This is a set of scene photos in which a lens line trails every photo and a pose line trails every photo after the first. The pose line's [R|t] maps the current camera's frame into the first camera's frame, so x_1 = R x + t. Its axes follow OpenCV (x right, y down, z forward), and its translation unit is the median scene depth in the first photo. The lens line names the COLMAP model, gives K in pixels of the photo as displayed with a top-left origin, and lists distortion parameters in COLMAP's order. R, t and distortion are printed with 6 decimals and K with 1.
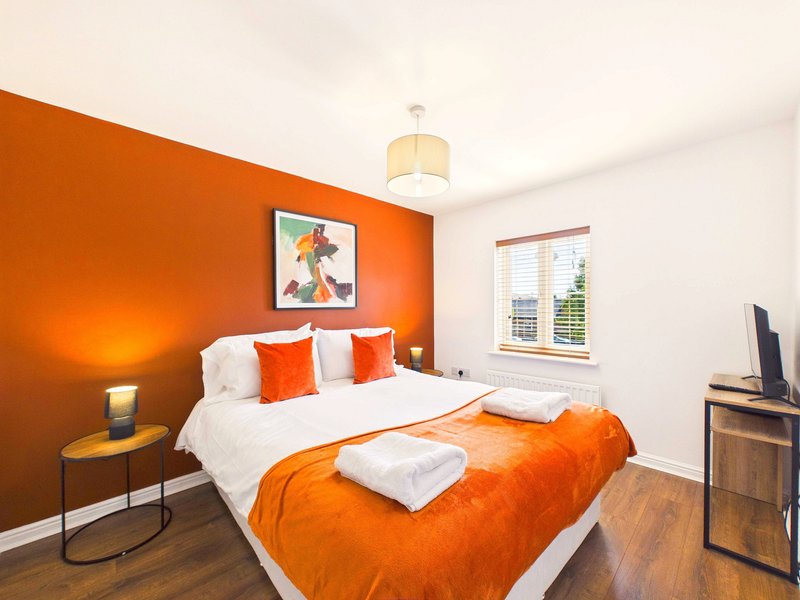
lens RADIAL K [[322.5, 0, 399.2], [0, 322.5, 308.2], [0, 0, 1]] dist [0.001608, -0.000185]
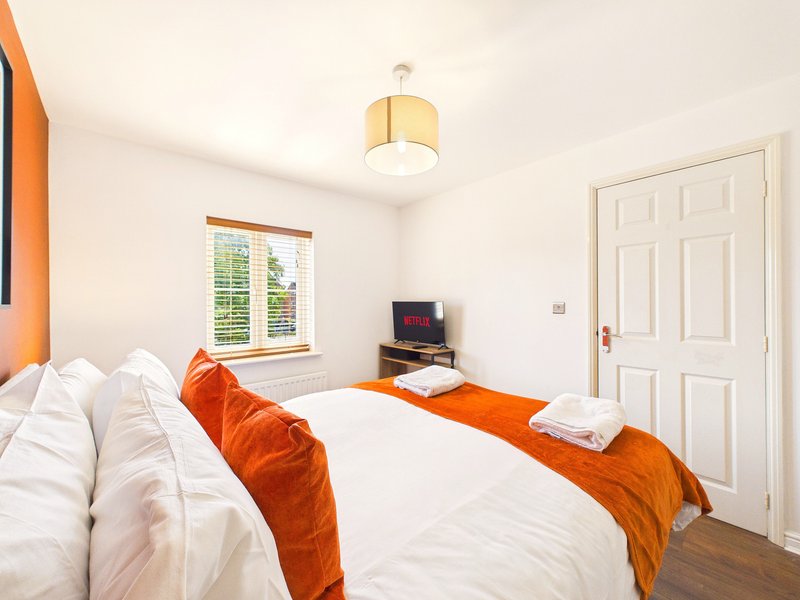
lens RADIAL K [[322.5, 0, 400.1], [0, 322.5, 300.4], [0, 0, 1]] dist [0.001608, -0.000185]
pose [[0.034091, 0.017445, 0.999266, -1.006400], [0.006423, 0.999823, -0.017673, 0.010619], [-0.999398, 0.007021, 0.033973, 1.268655]]
